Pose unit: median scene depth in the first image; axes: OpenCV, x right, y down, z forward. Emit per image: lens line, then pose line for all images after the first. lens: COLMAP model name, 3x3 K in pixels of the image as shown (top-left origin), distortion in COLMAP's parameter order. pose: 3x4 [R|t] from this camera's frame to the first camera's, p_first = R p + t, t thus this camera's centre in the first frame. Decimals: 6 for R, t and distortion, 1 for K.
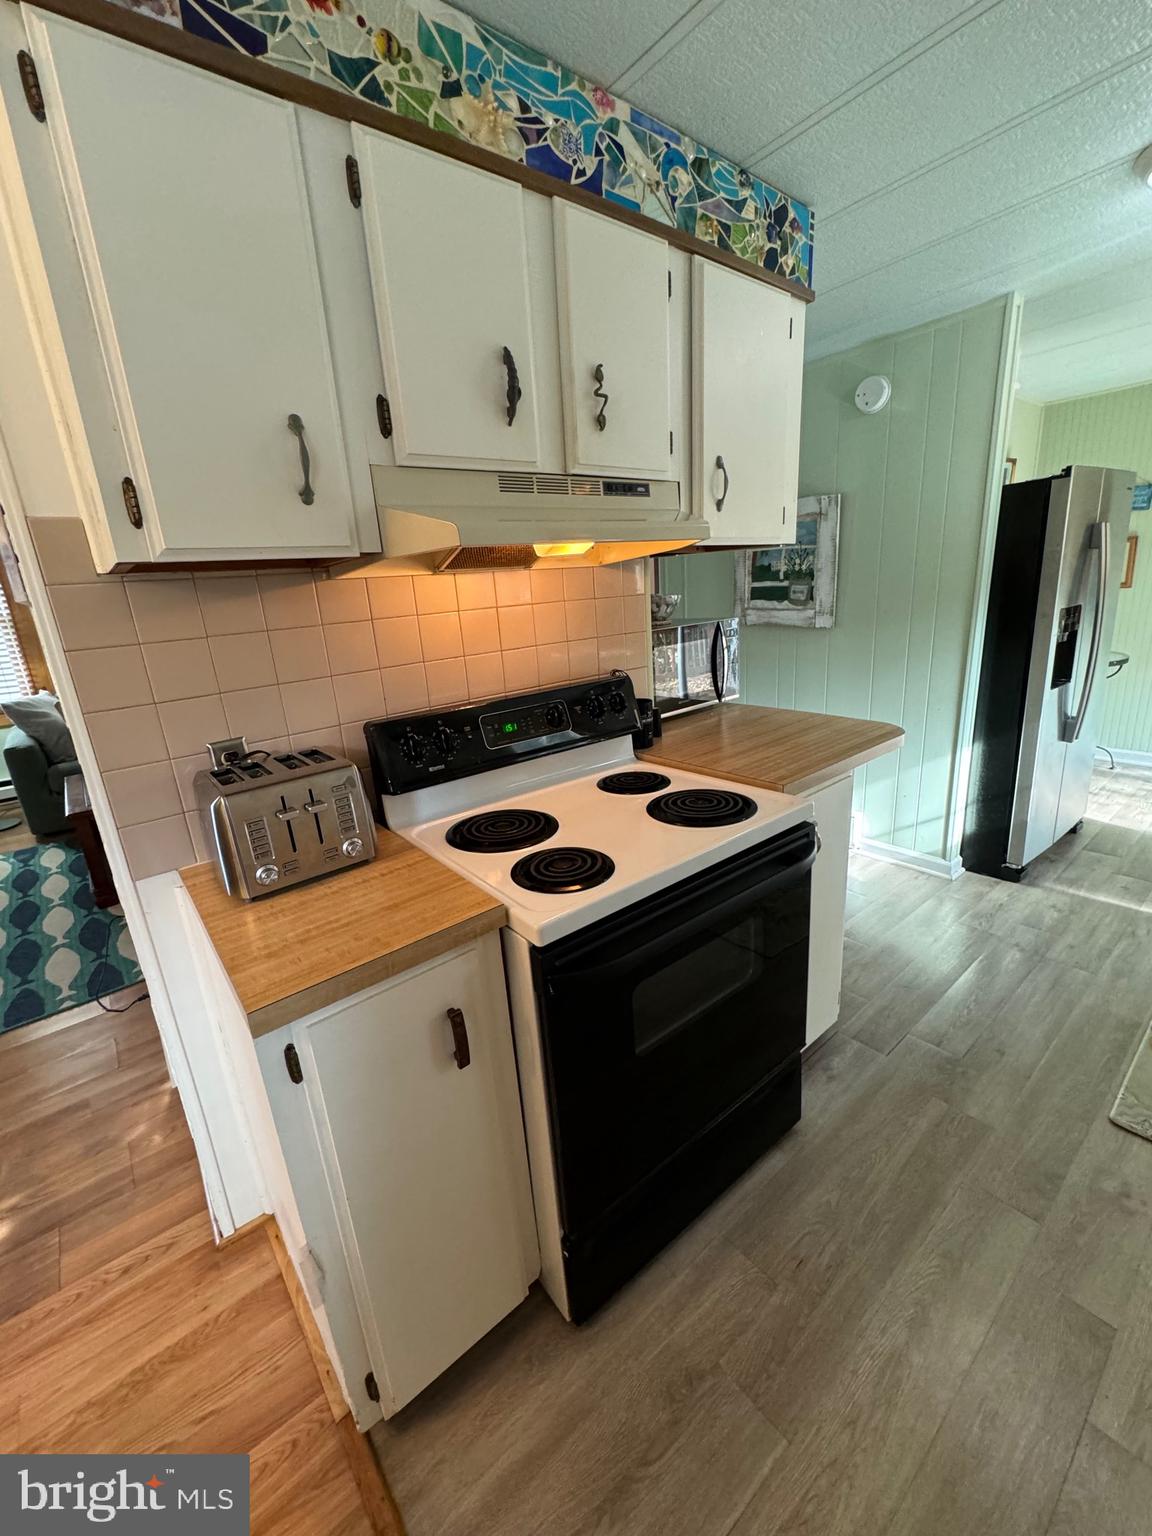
lens RADIAL K [[625.5, 0, 576.0], [0, 625.5, 767.4], [0, 0, 1]] dist [-0.005066, 0.001109]
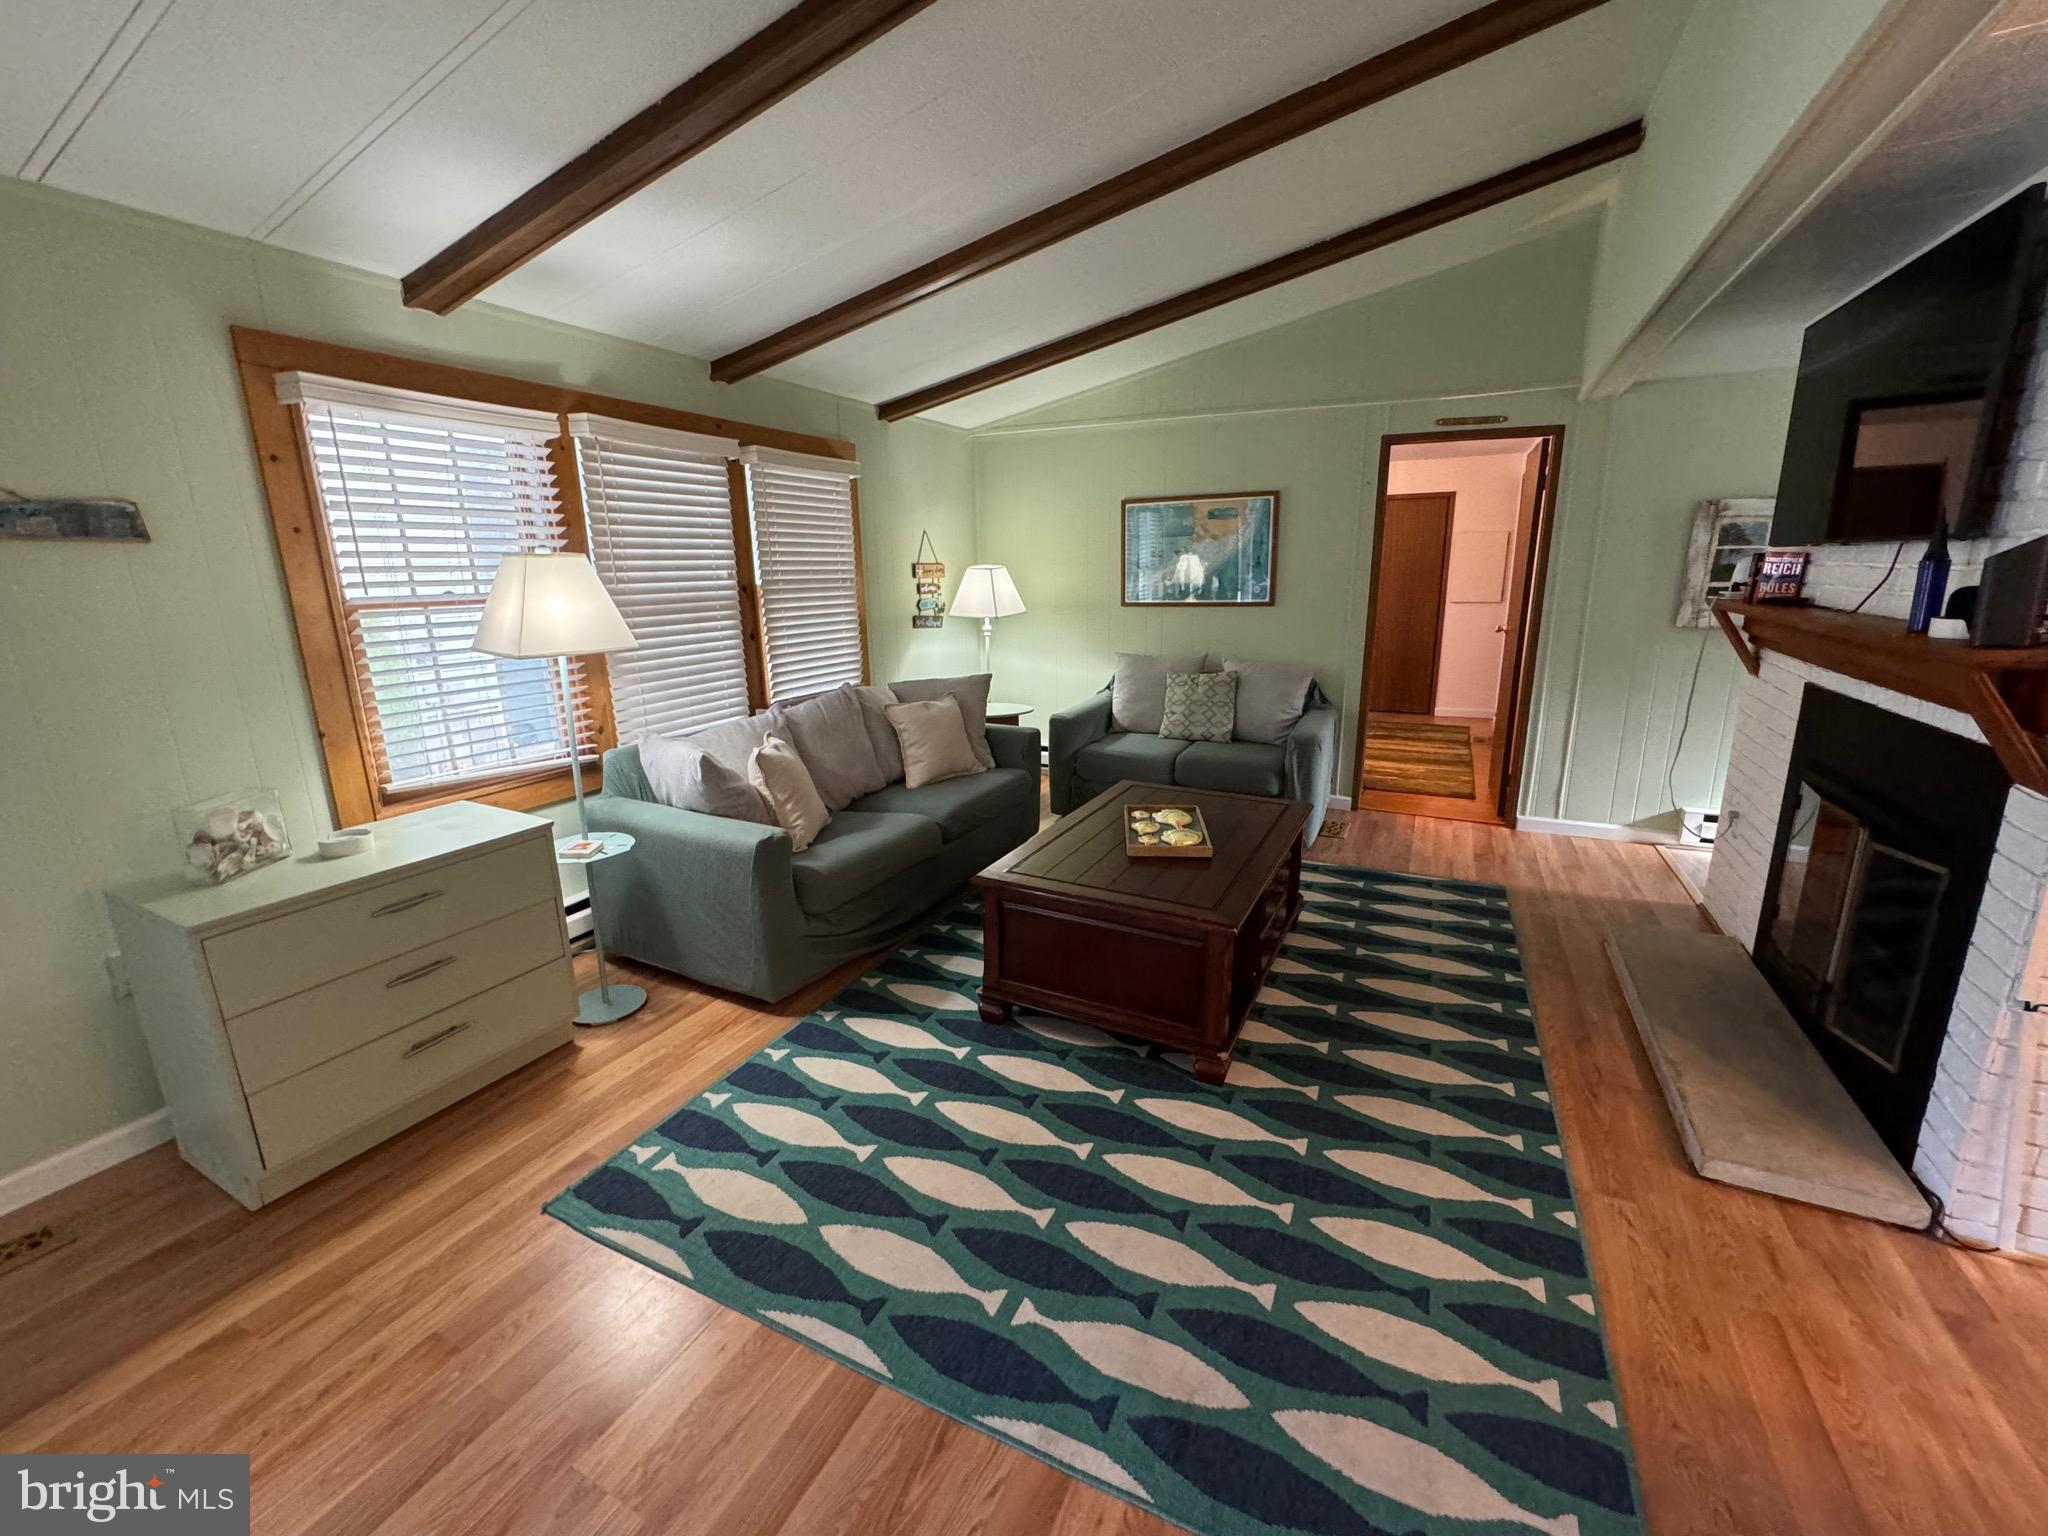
lens RADIAL K [[834.0, 0, 1024.1], [0, 834.0, 769.1], [0, 0, 1]] dist [-0.005066, 0.001109]
pose [[0.908574, -0.050557, 0.414654, -1.214125], [0.080389, 0.995256, -0.054798, -0.036930], [-0.409916, 0.083122, 0.908328, 0.337824]]
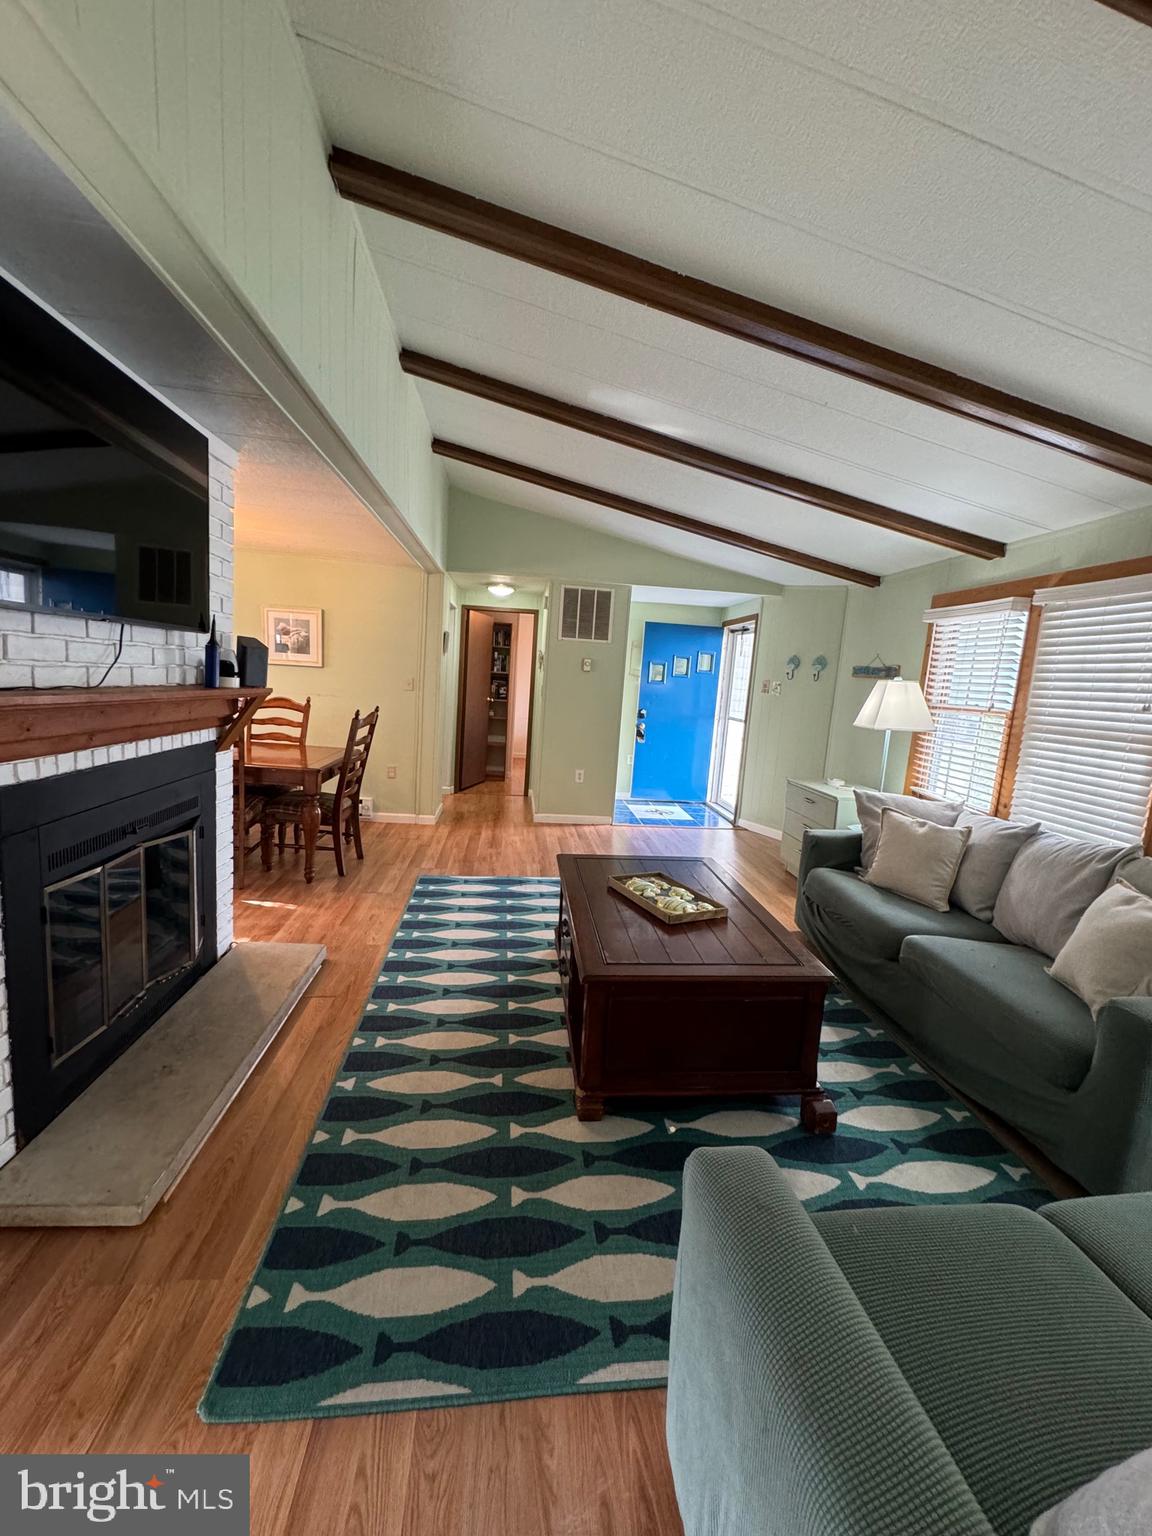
lens RADIAL K [[625.5, 0, 574.8], [0, 625.5, 767.5], [0, 0, 1]] dist [-0.005066, 0.001109]
pose [[-0.553143, 0.146826, -0.820046, 0.061942], [-0.271407, 0.898884, 0.344013, -0.419613], [0.787636, 0.412855, -0.457362, 1.370042]]
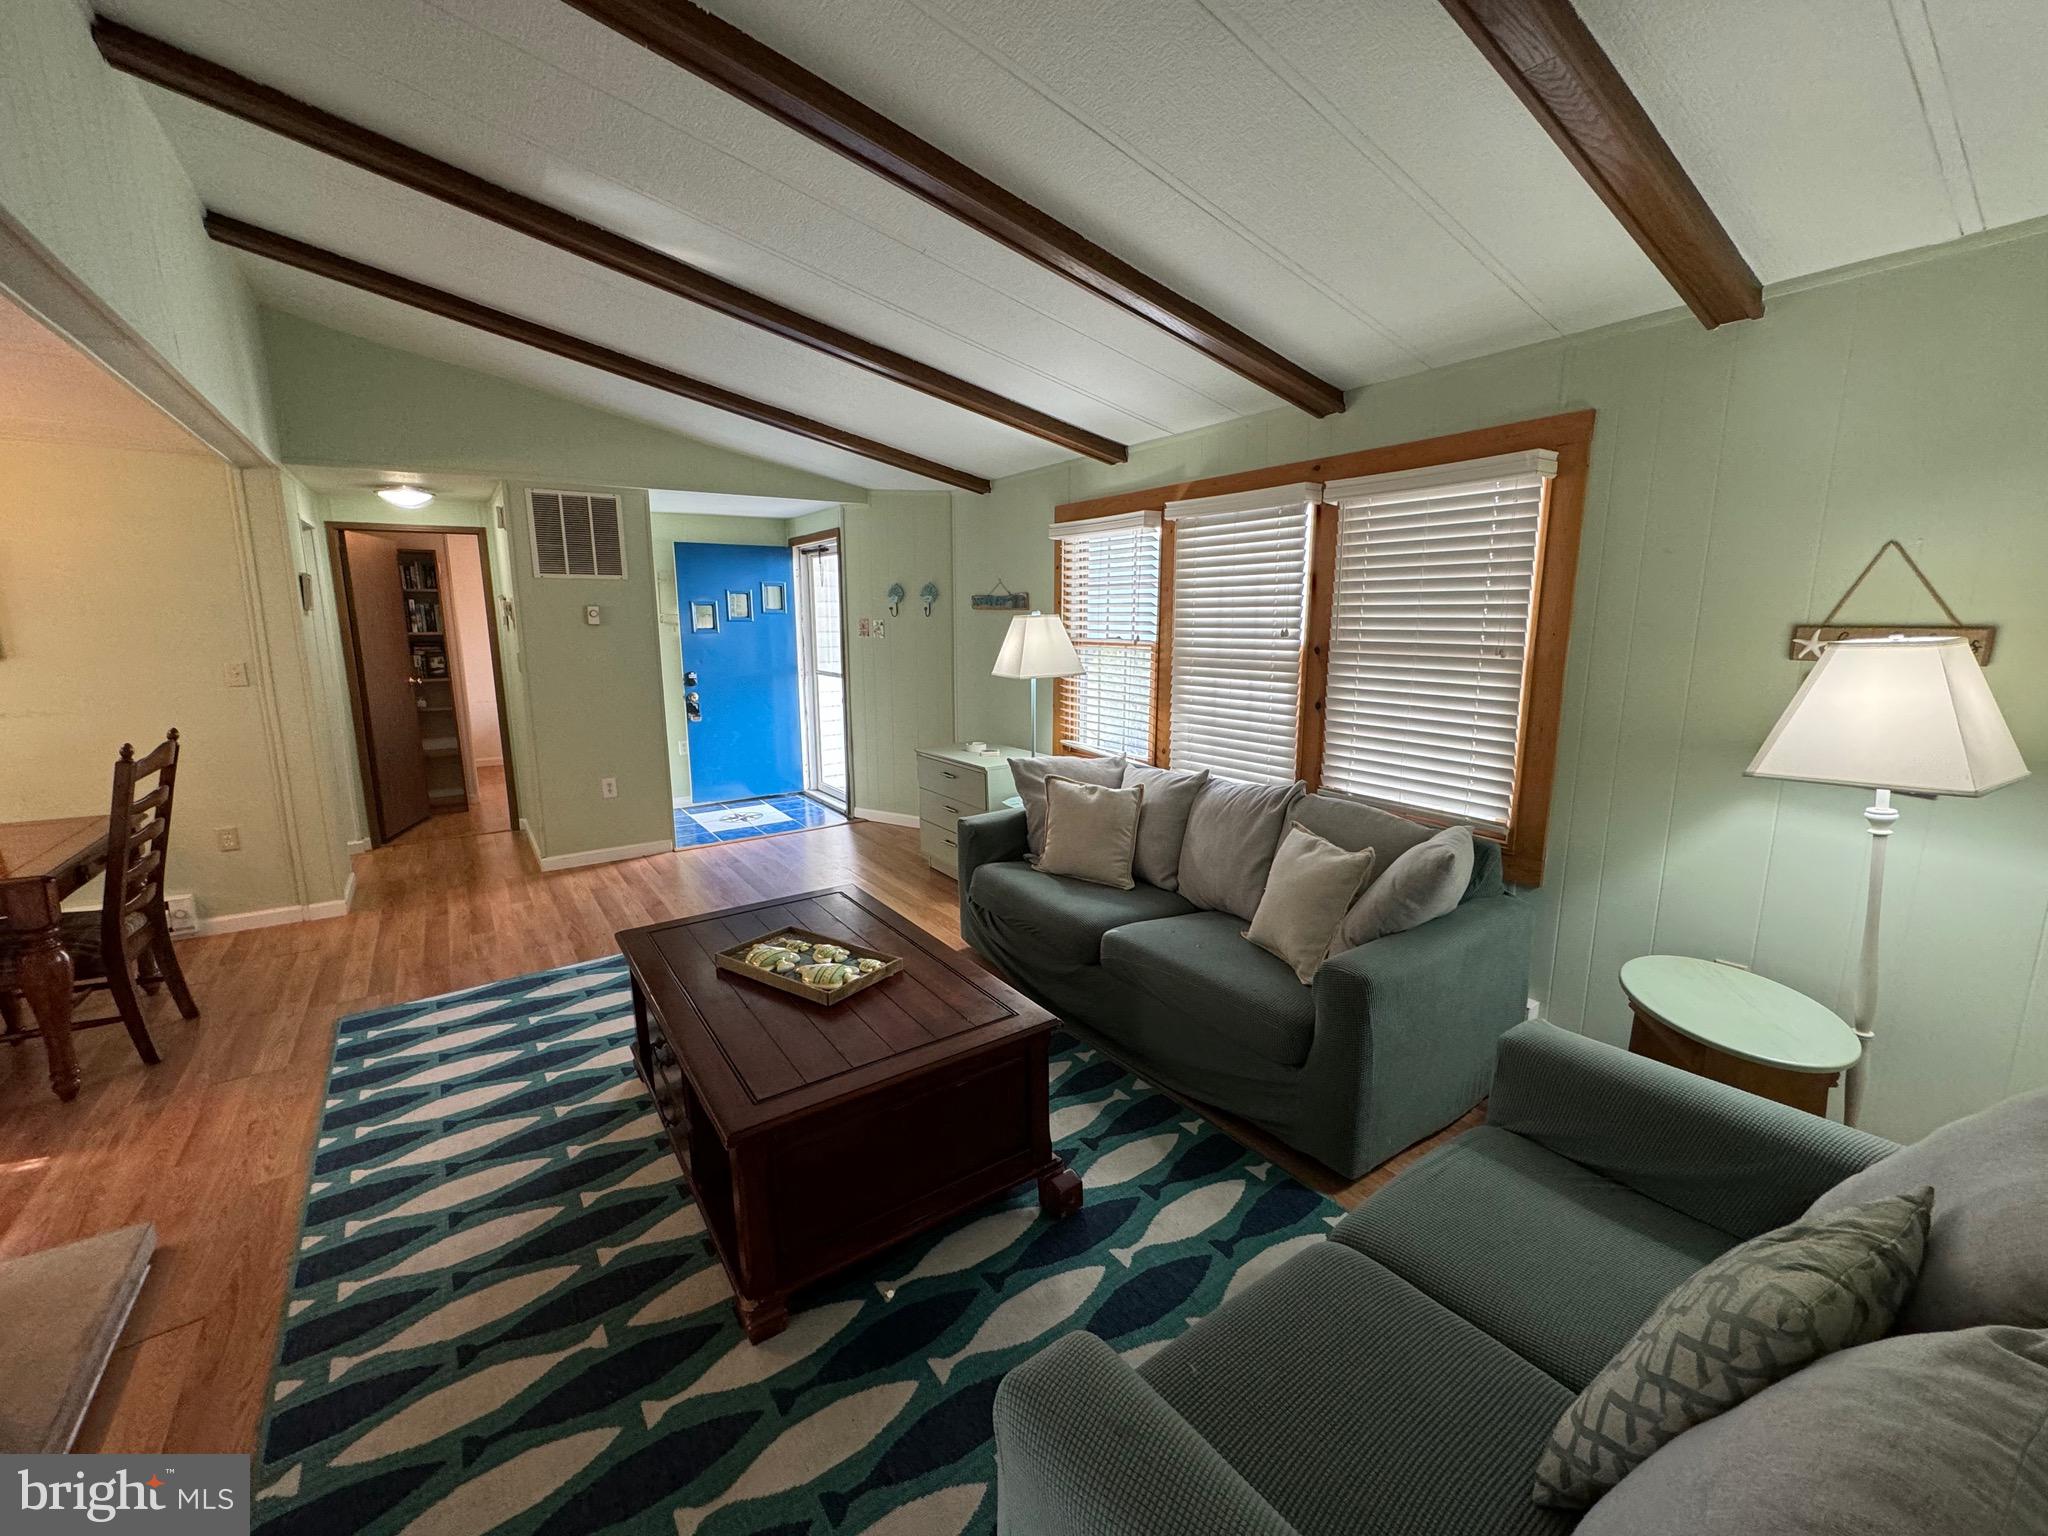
lens RADIAL K [[834.0, 0, 1026.1], [0, 834.0, 770.4], [0, 0, 1]] dist [-0.005066, 0.001109]
pose [[-0.069627, 0.243585, -0.967377, 0.020930], [-0.282864, 0.925109, 0.253301, -0.425848], [0.956629, 0.291273, 0.004489, 1.289716]]
